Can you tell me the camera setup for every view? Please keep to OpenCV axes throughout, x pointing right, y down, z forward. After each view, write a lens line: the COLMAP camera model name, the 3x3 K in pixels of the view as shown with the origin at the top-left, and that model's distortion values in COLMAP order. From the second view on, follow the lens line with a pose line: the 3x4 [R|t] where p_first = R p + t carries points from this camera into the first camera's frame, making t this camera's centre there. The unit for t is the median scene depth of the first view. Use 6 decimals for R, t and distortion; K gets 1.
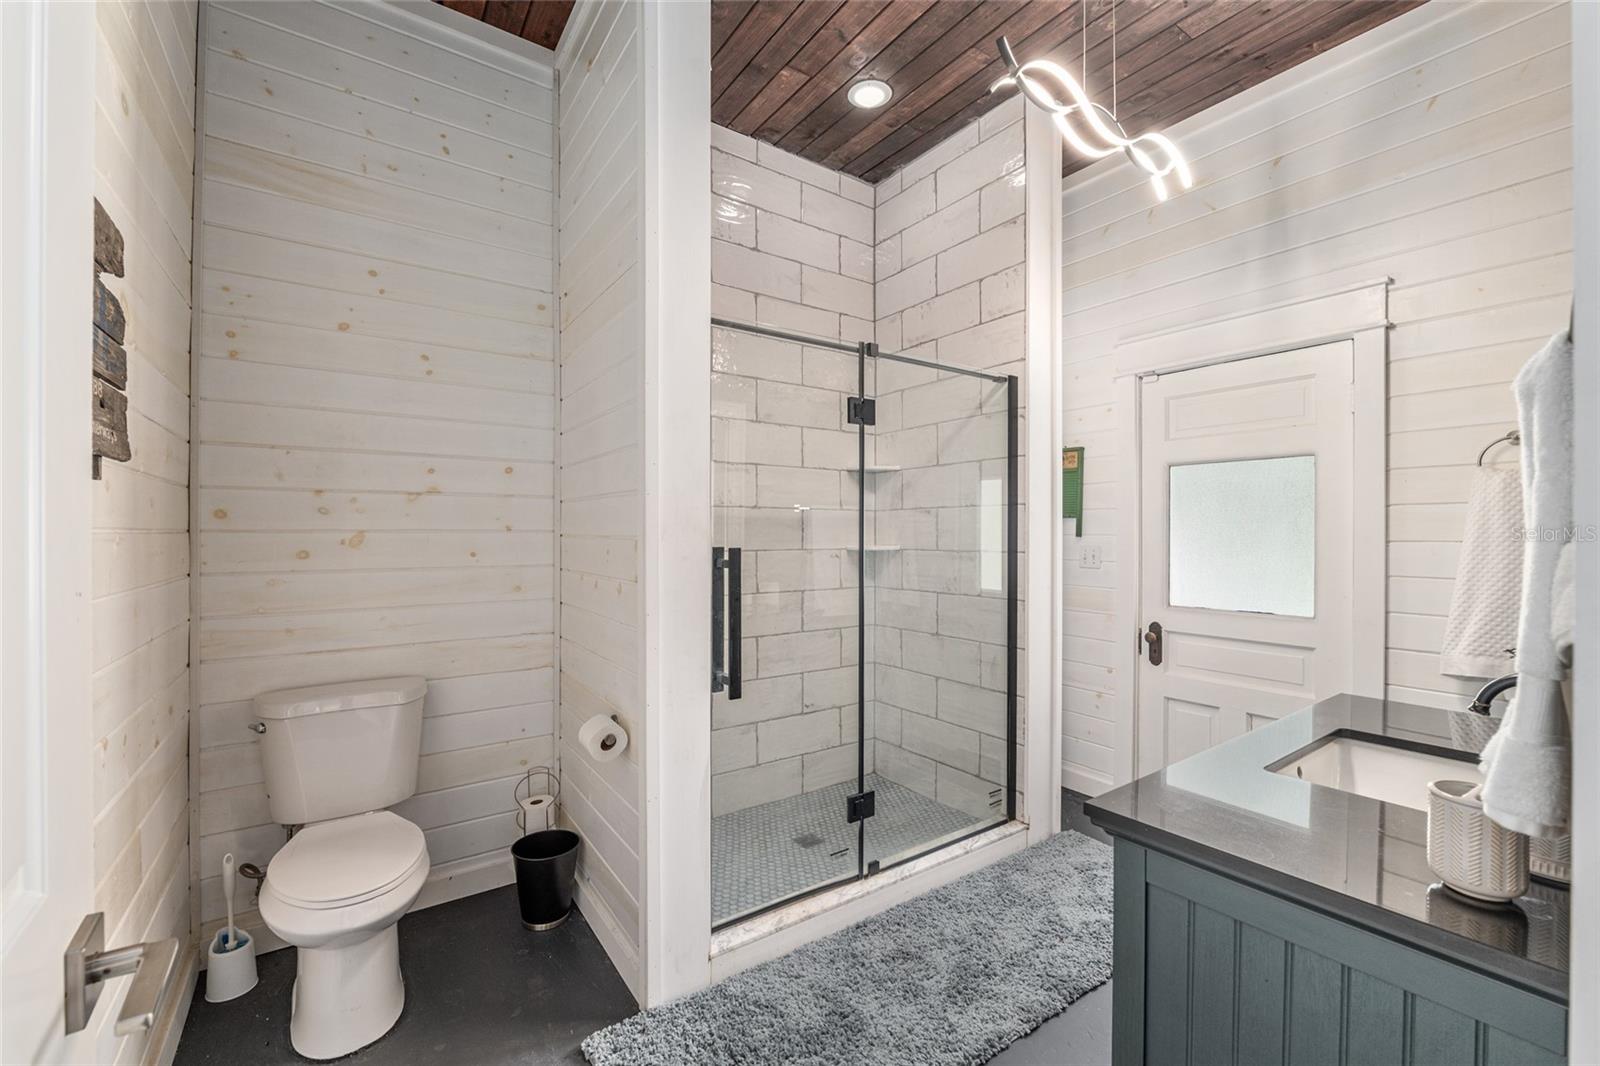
lens RADIAL K [[654.6, 0, 801.7], [0, 654.6, 537.3], [0, 0, 1]] dist [-0.000074, 0.000000]
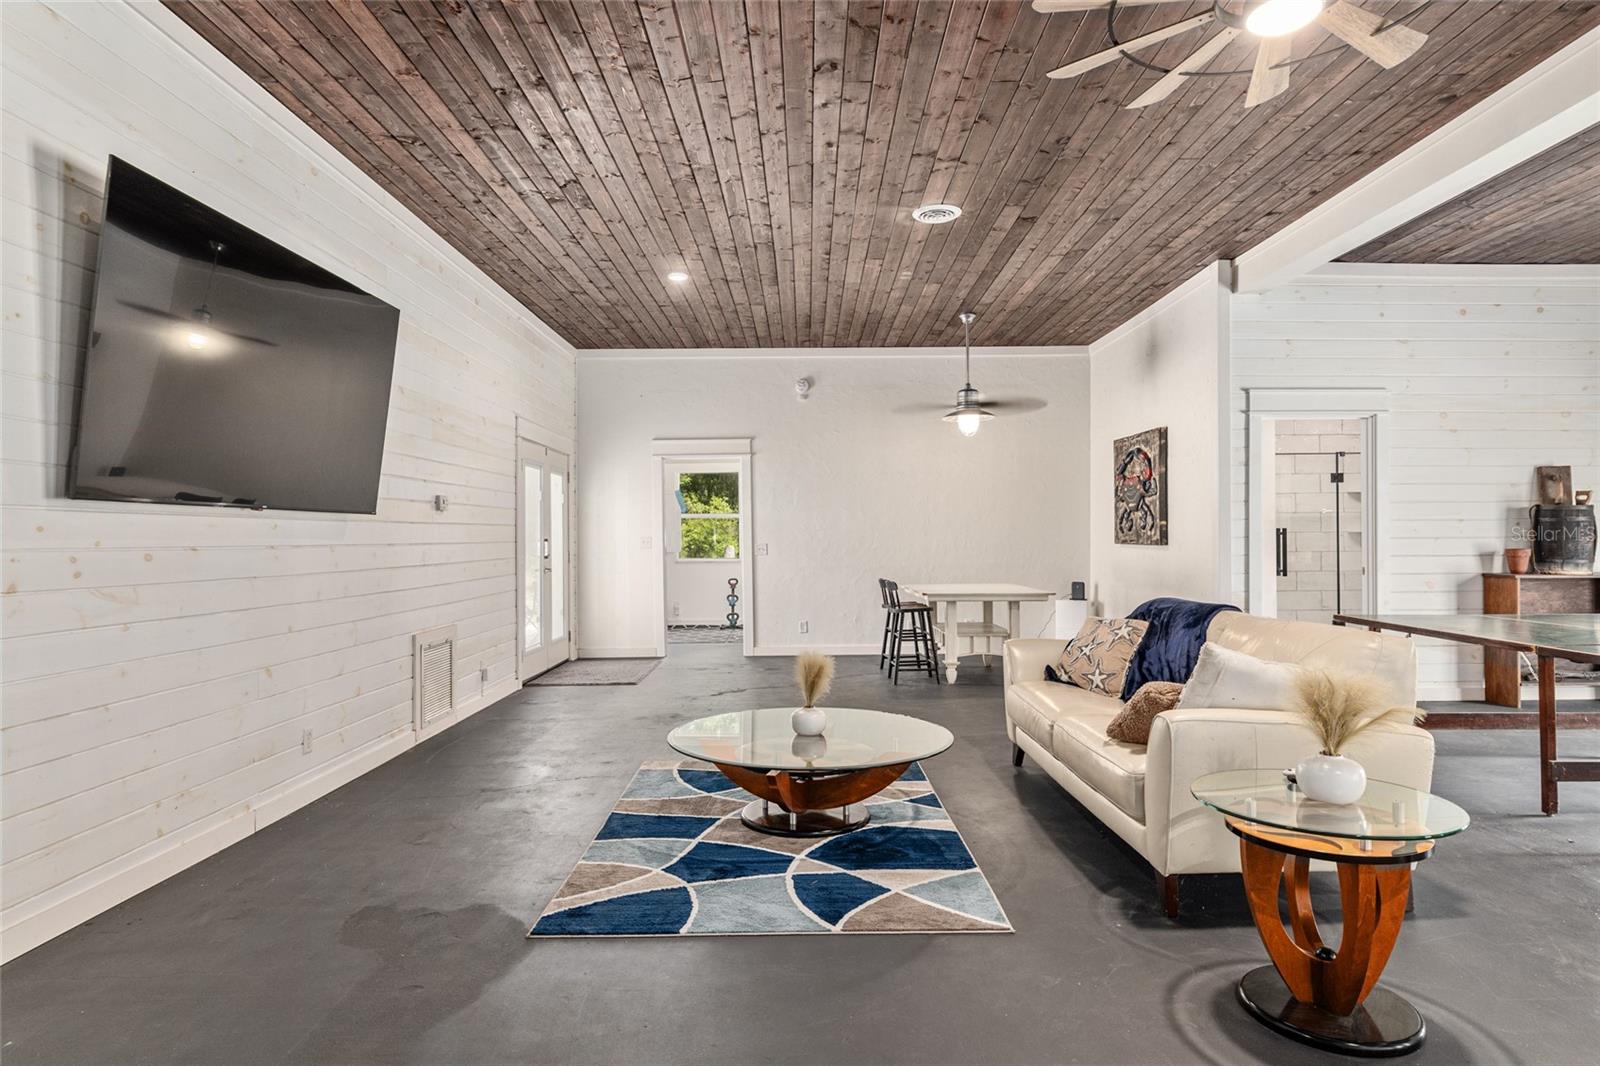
lens RADIAL K [[899.2, 0, 800.5], [0, 899.2, 526.6], [0, 0, 1]] dist [-0.000255, -0.000023]
pose [[0.820649, -0.011206, -0.571323, 0.441926], [0.009958, 0.999936, -0.005309, 0.006562], [0.571346, -0.001333, 0.820708, -3.735550]]
